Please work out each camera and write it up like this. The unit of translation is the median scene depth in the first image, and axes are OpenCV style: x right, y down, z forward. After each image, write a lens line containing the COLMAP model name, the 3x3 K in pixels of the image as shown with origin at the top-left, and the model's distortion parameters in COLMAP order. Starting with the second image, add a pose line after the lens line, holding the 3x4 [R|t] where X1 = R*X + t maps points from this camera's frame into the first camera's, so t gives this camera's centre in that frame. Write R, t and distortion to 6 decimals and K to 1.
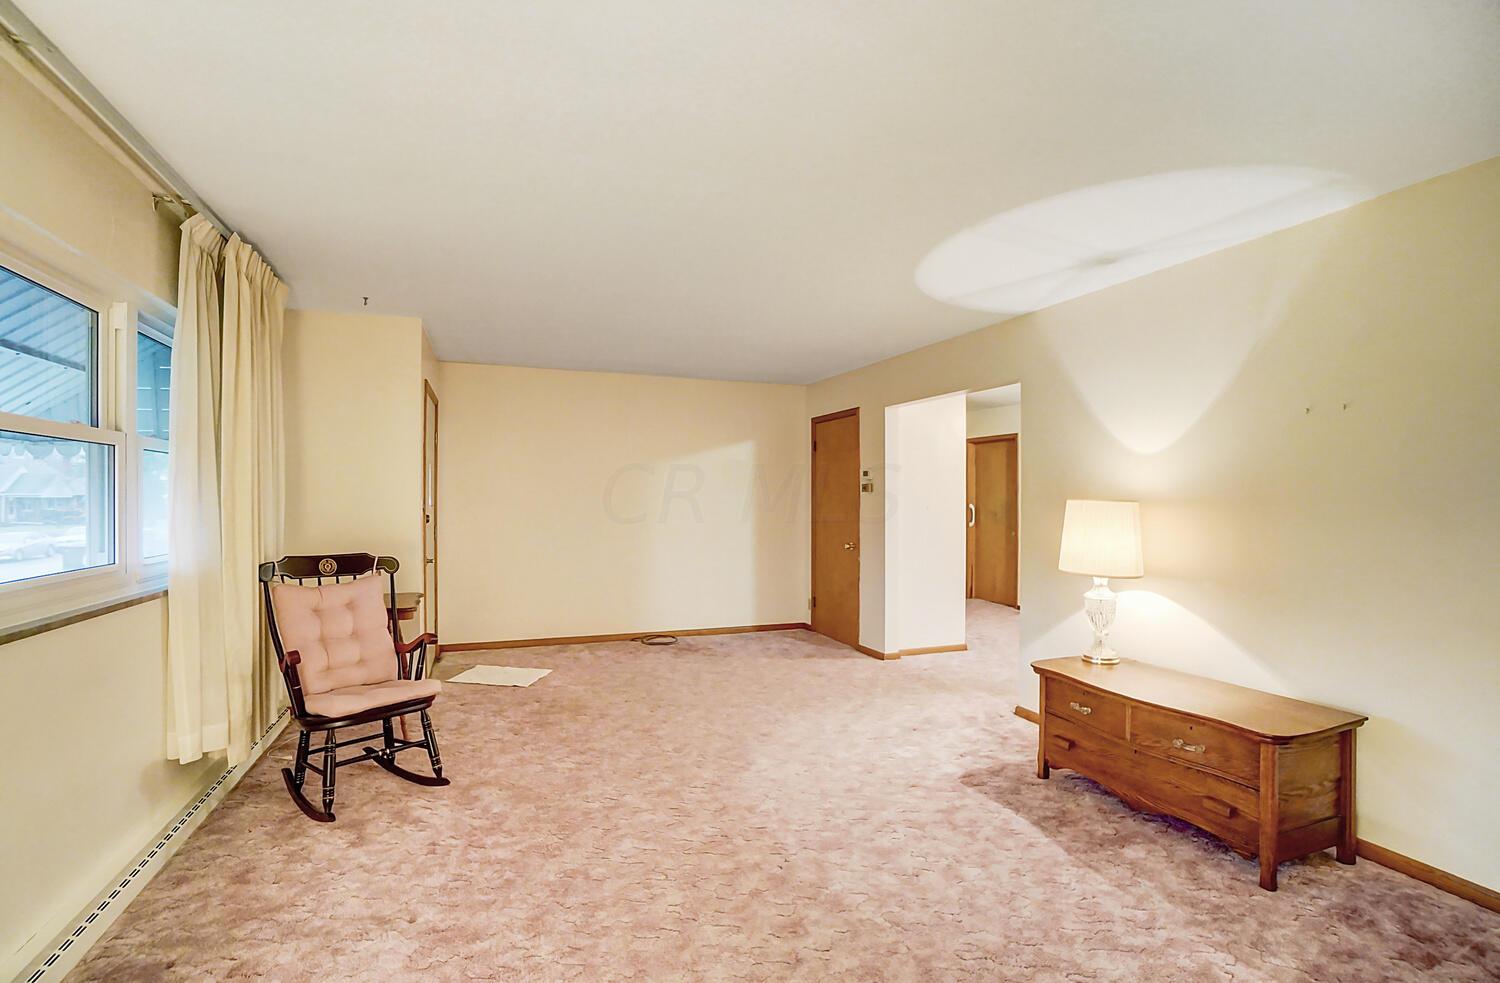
lens RADIAL K [[657.6, 0, 743.5], [0, 657.6, 490.4], [0, 0, 1]] dist [-0.020702, 0.002359]
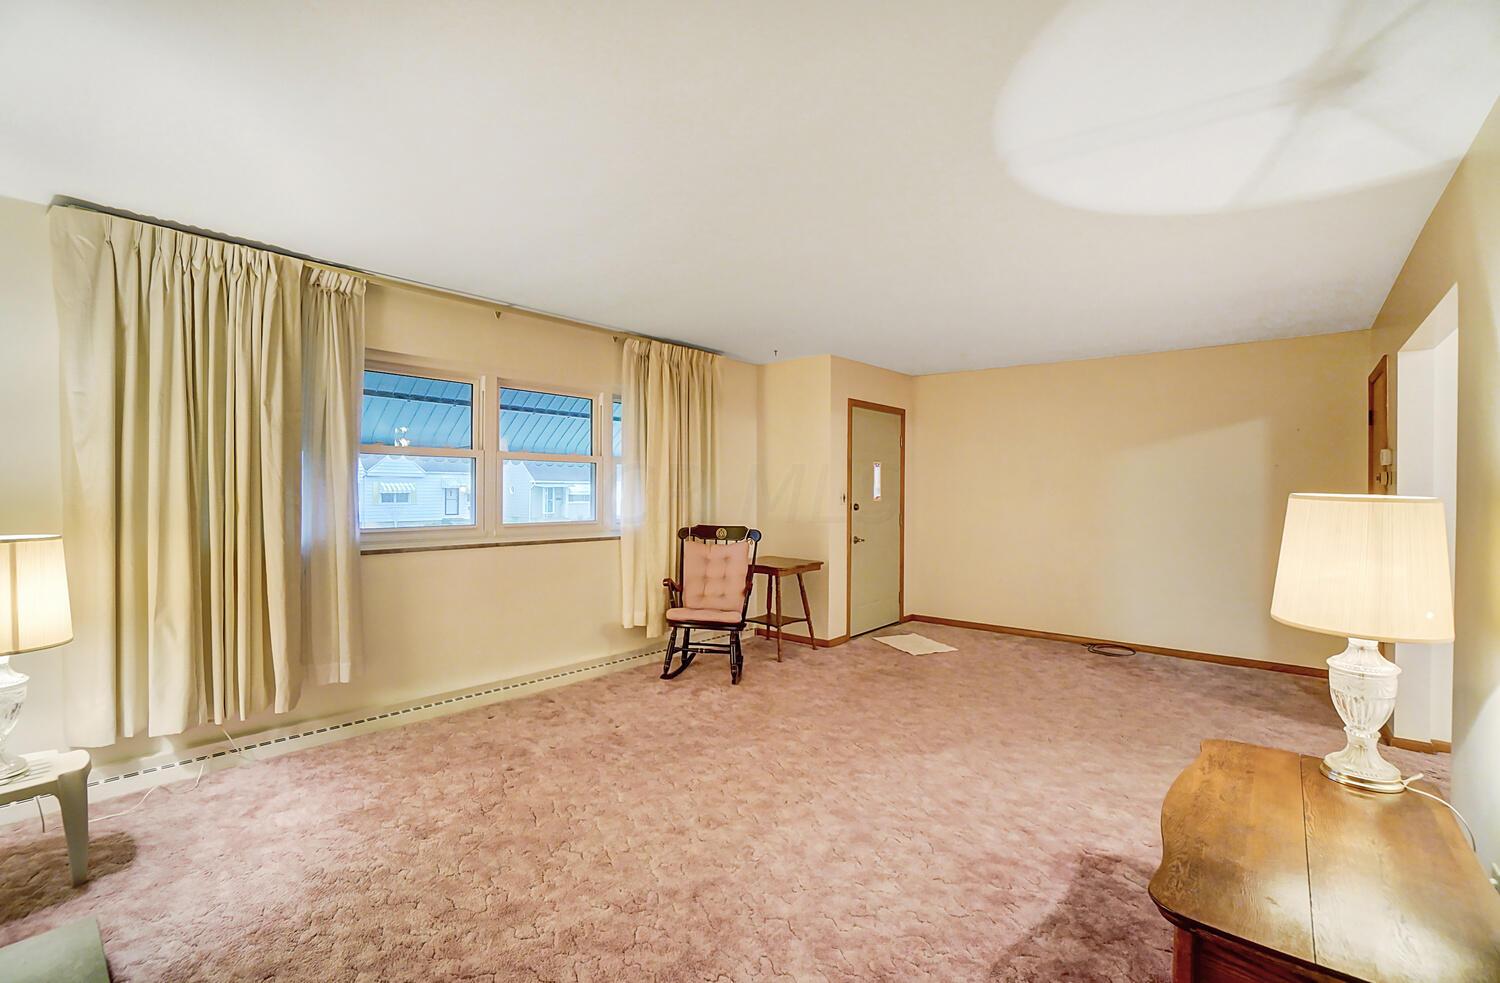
lens RADIAL K [[657.6, 0, 746.5], [0, 657.6, 492.5], [0, 0, 1]] dist [-0.020702, 0.002359]
pose [[0.491735, -0.001654, -0.870744, 0.871062], [0.010787, 0.999933, 0.004192, 0.013462], [0.870678, -0.011454, 0.491719, 0.308159]]
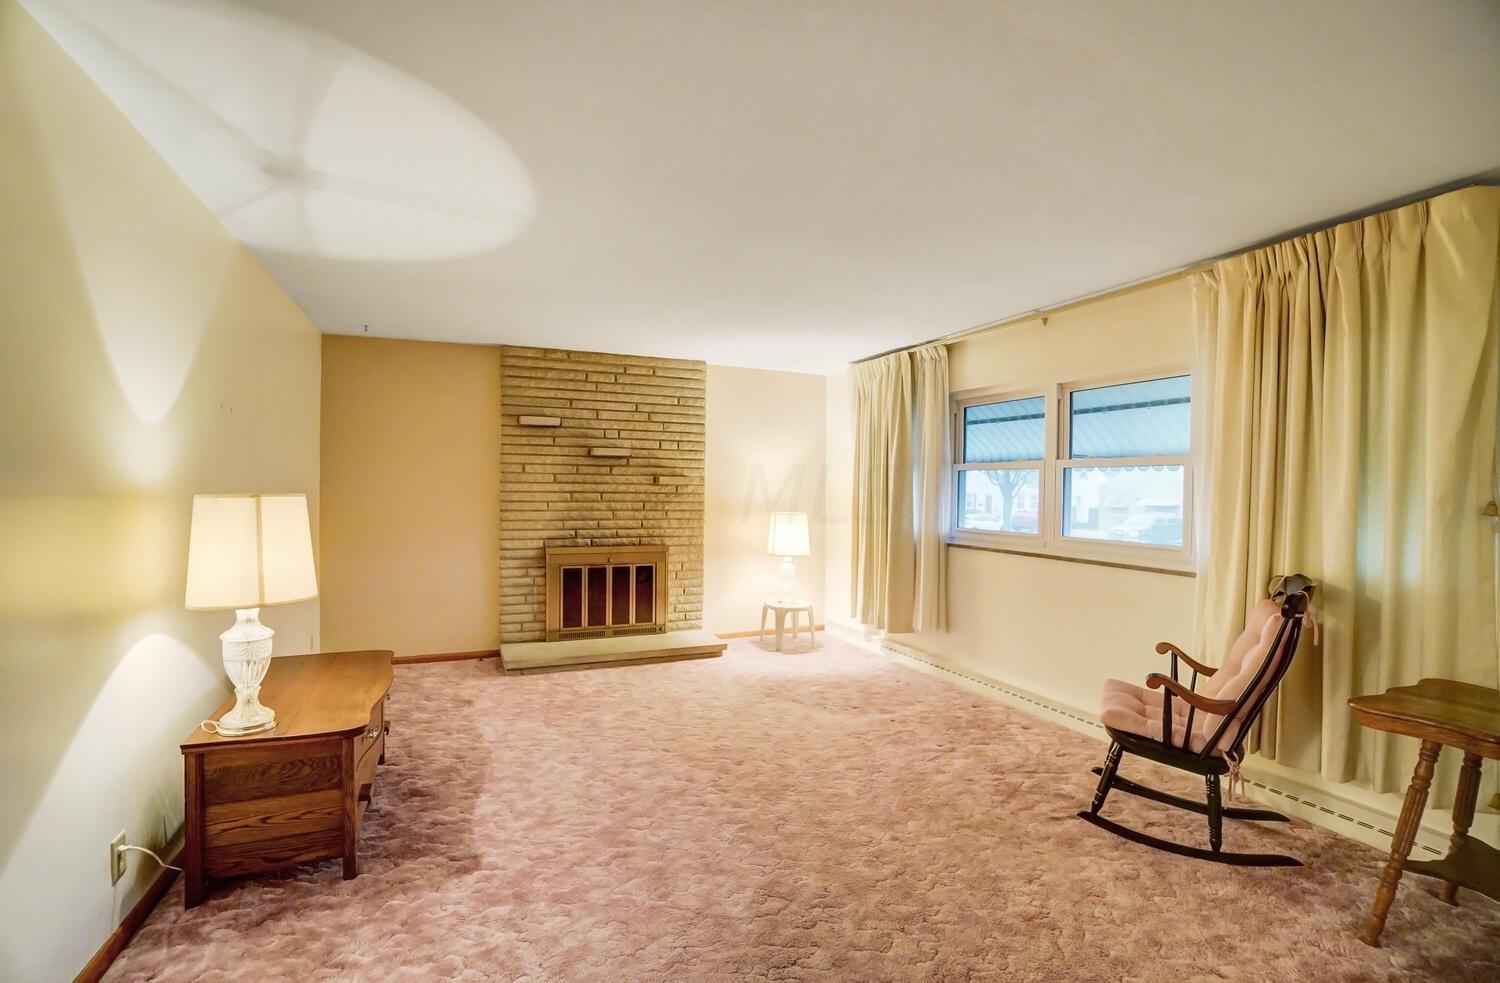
lens RADIAL K [[699.5, 0, 745.7], [0, 699.5, 498.8], [0, 0, 1]] dist [-0.033283, 0.000464]
pose [[-0.998587, -0.018547, -0.049802, 0.069234], [-0.018778, 0.999815, 0.004160, 0.010837], [0.049716, 0.005089, -0.998750, 1.991032]]
